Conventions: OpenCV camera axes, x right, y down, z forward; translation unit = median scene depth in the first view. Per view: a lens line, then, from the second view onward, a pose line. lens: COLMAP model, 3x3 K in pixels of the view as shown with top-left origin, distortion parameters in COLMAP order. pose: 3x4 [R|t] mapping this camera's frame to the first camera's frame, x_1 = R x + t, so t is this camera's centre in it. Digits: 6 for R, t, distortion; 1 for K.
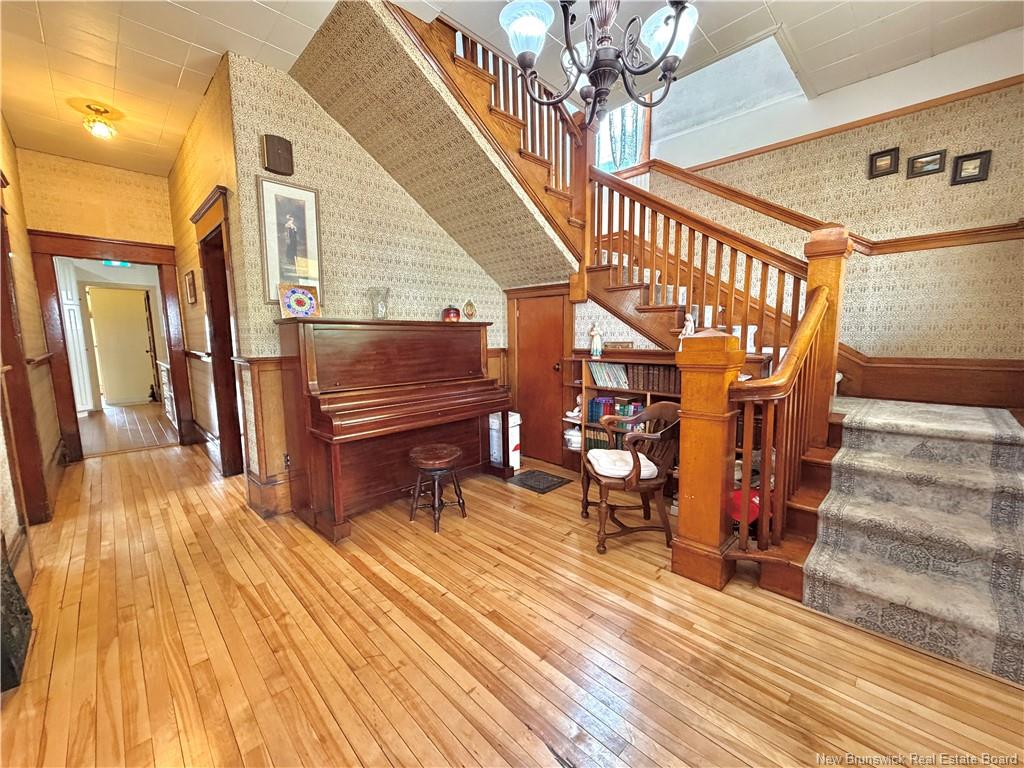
lens RADIAL K [[409.3, 0, 508.9], [0, 409.3, 382.2], [0, 0, 1]] dist [0.000808, 0.000037]
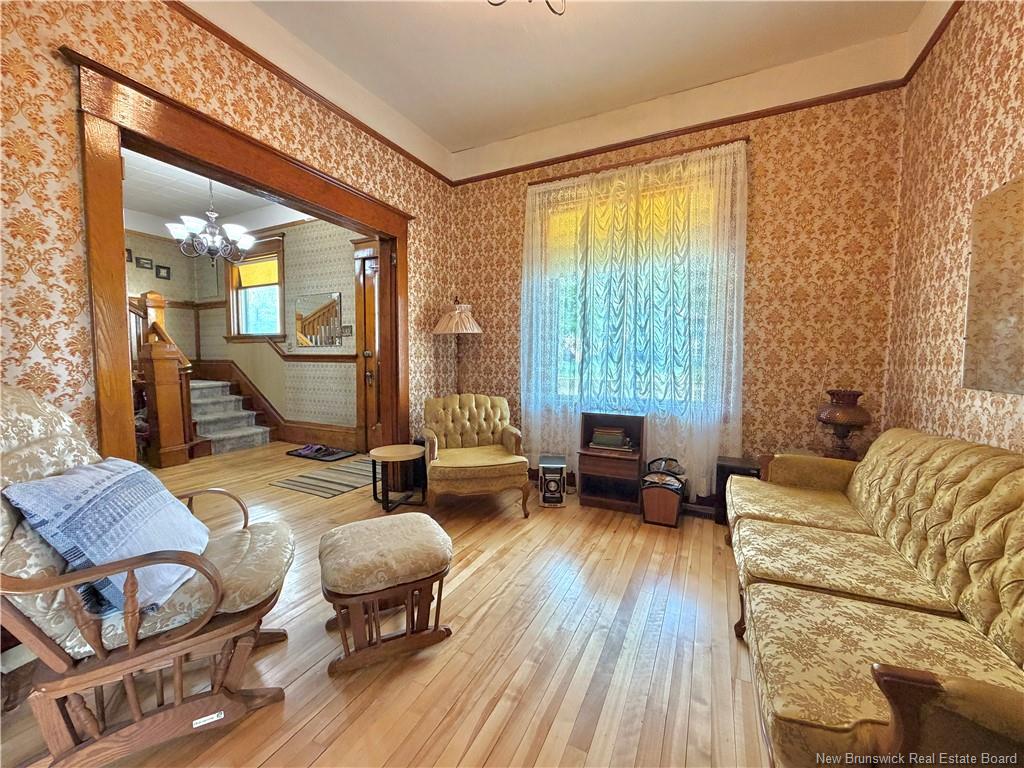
lens RADIAL K [[409.3, 0, 508.4], [0, 409.3, 384.9], [0, 0, 1]] dist [0.000808, 0.000037]
pose [[-0.317951, -0.056426, 0.946427, -1.419170], [0.110406, 0.989233, 0.096069, 0.057974], [-0.941657, 0.135036, -0.308298, 0.019739]]
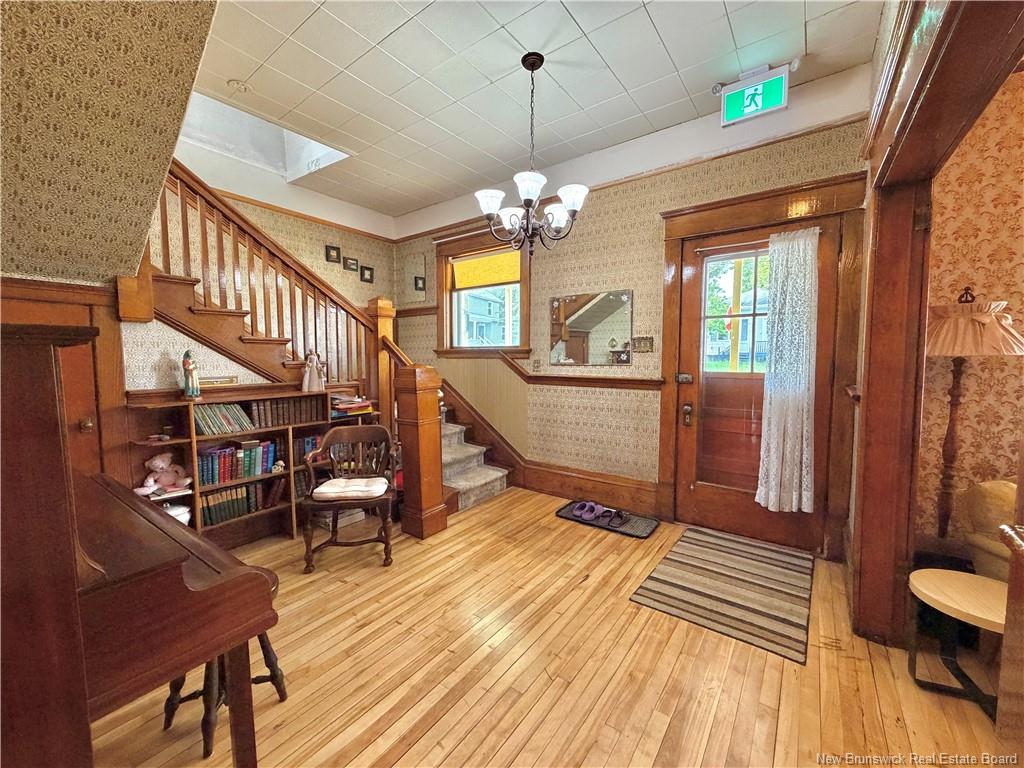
lens RADIAL K [[409.3, 0, 507.6], [0, 409.3, 382.3], [0, 0, 1]] dist [0.000808, 0.000037]
pose [[-0.153310, -0.052406, 0.986788, -0.731172], [0.117931, 0.990486, 0.070925, -0.091393], [-0.981116, 0.127247, -0.145671, 0.647863]]
